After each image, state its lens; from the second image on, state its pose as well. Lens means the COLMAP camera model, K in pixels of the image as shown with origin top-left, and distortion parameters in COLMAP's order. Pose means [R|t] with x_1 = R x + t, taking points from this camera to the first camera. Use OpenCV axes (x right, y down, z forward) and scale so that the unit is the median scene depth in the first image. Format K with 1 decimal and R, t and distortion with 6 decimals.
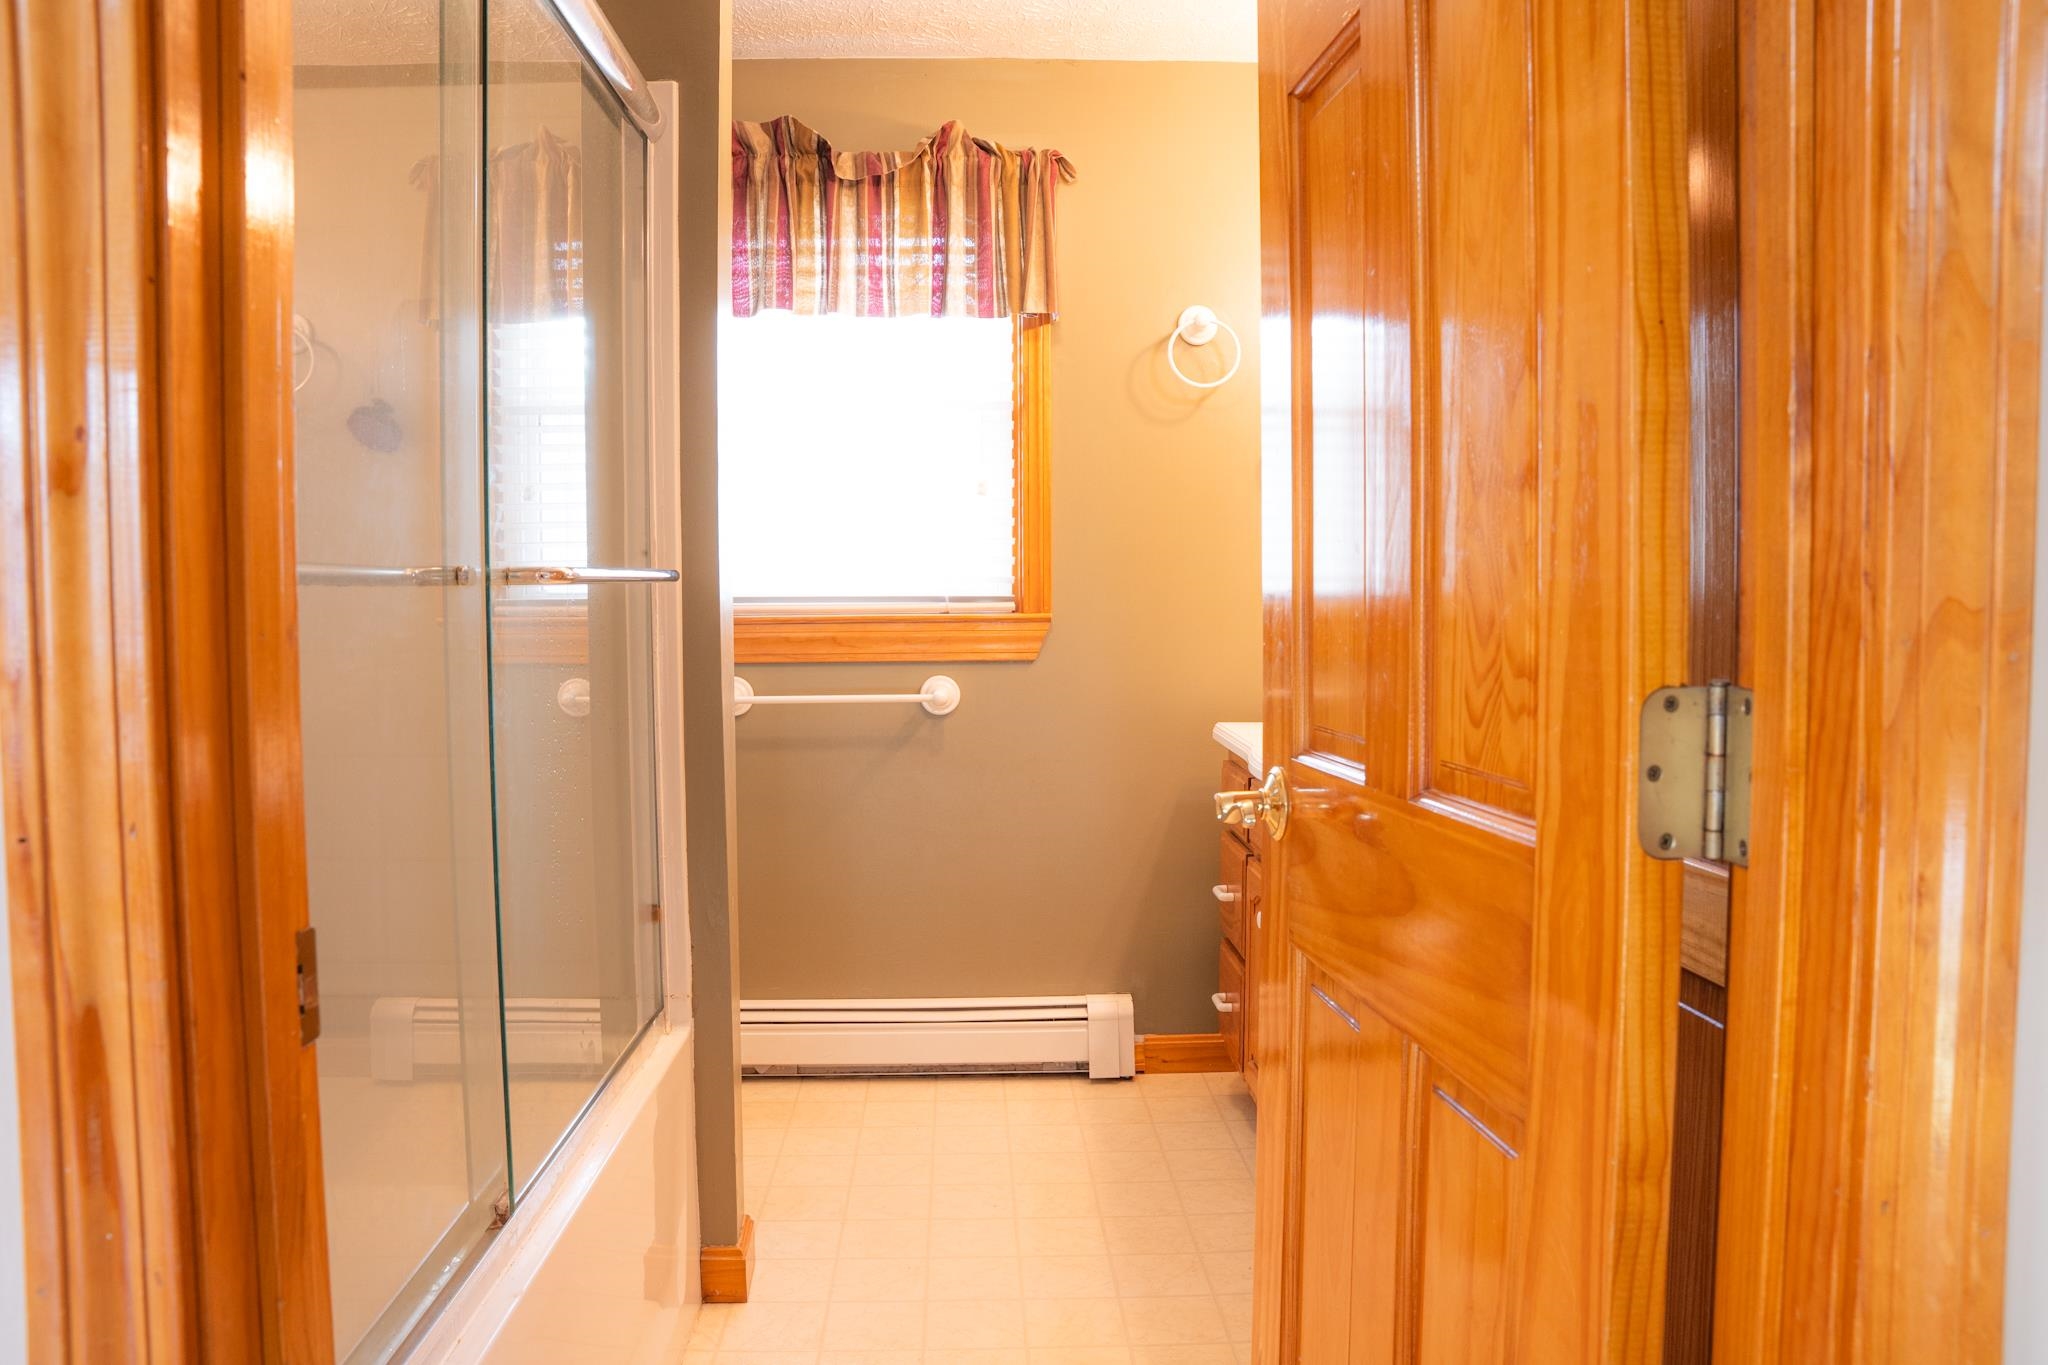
lens RADIAL K [[1451.8, 0, 1025.8], [0, 1451.8, 682.8], [0, 0, 1]] dist [-0.132303, 0.067343]
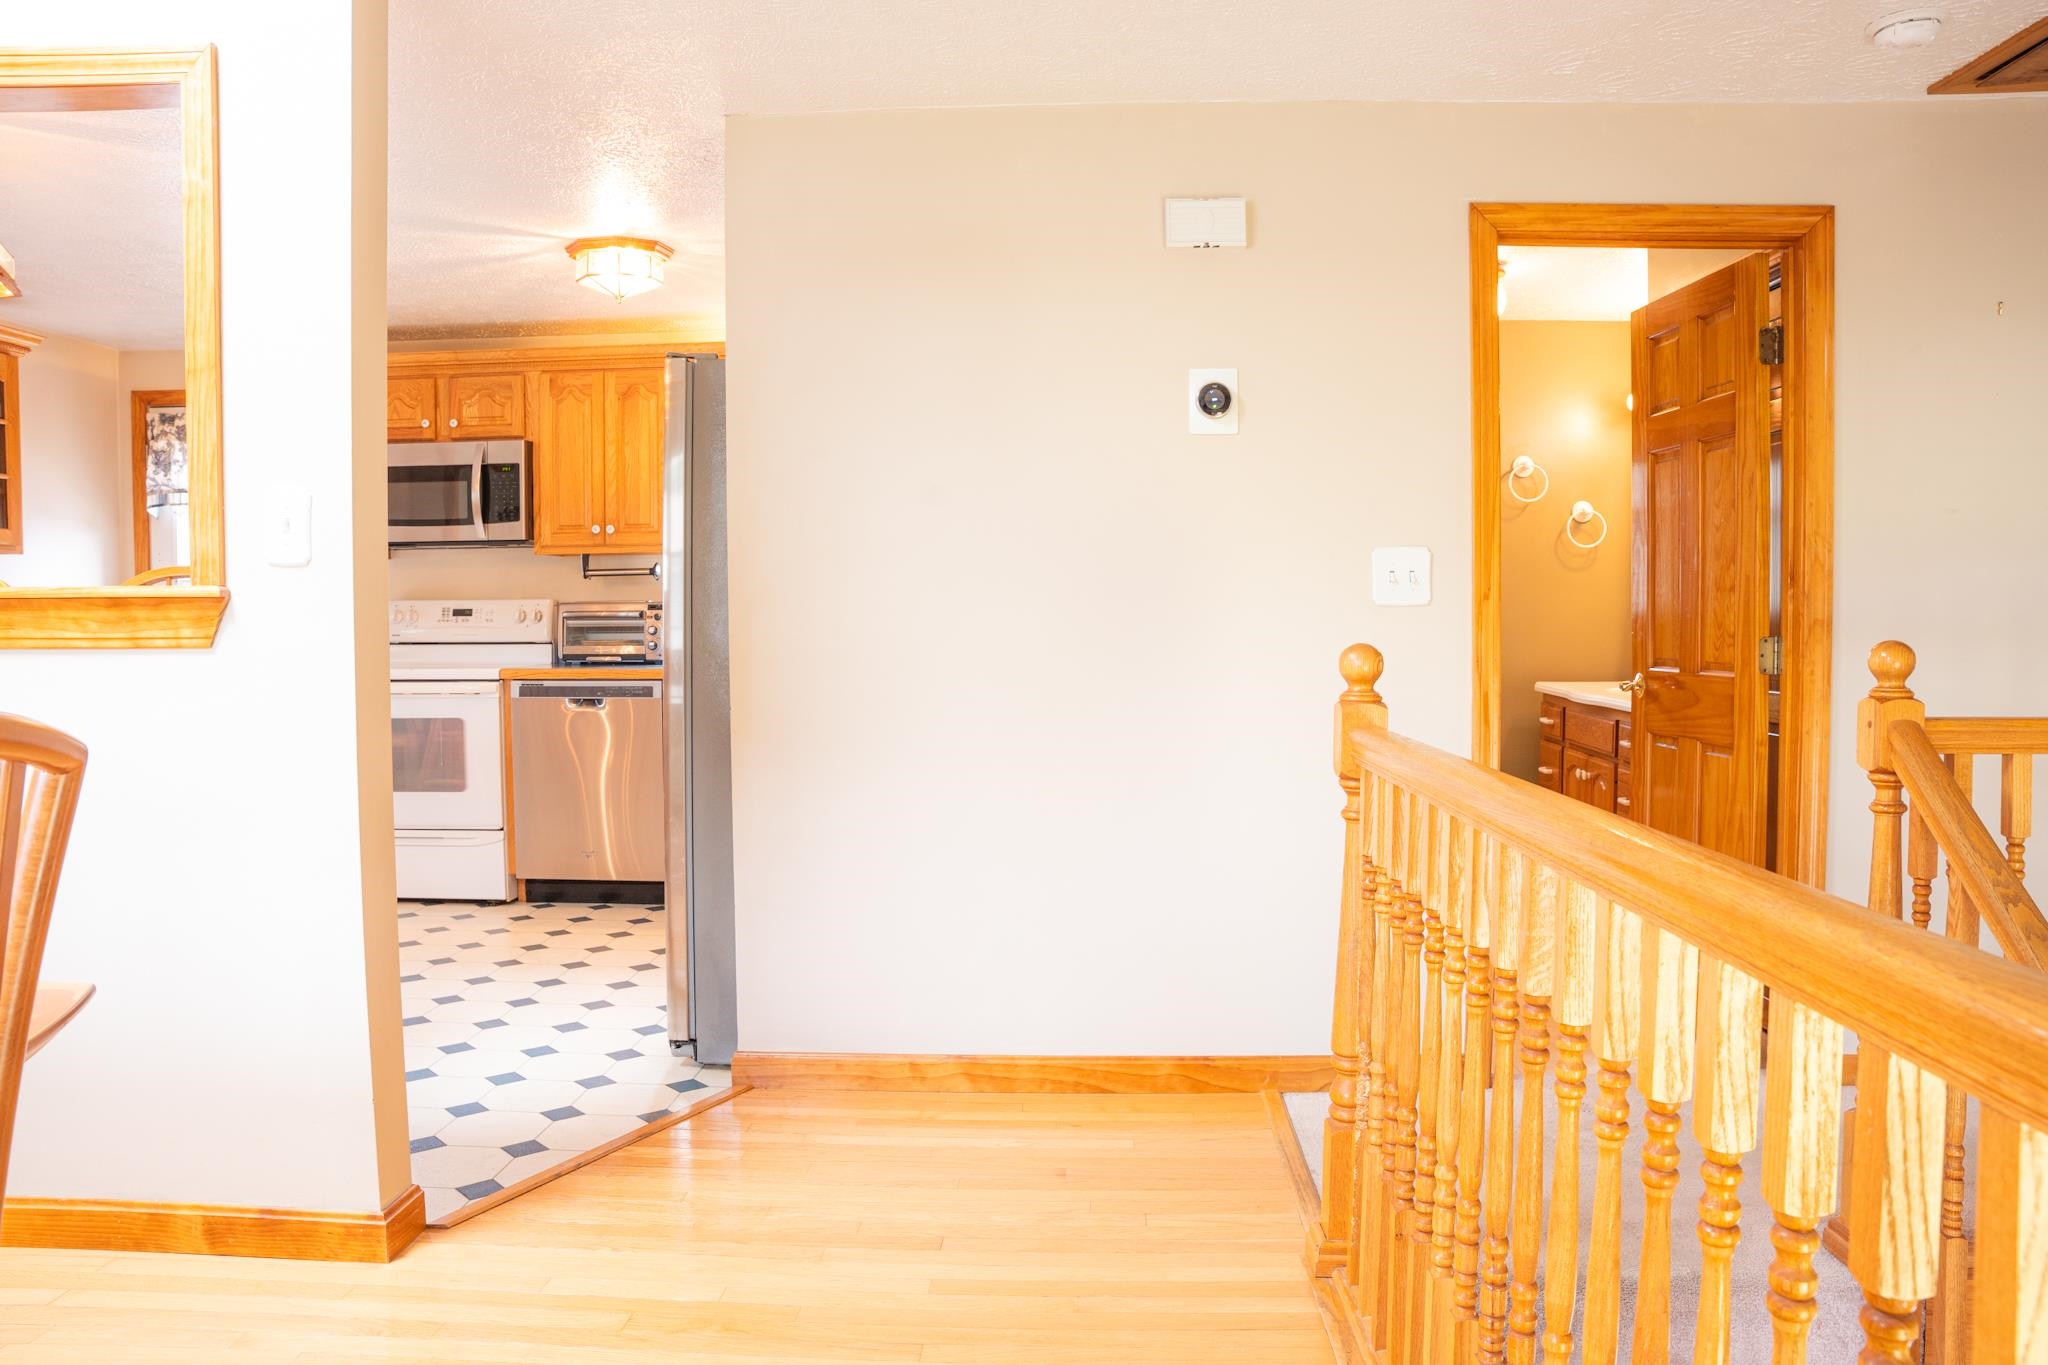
lens RADIAL K [[1451.8, 0, 1006.6], [0, 1451.8, 673.9], [0, 0, 1]] dist [-0.132303, 0.067343]
pose [[0.994934, 0.004510, -0.100425, -1.615486], [-0.006174, 0.999849, -0.016261, 0.220398], [0.100336, 0.016798, 0.994812, -3.967495]]
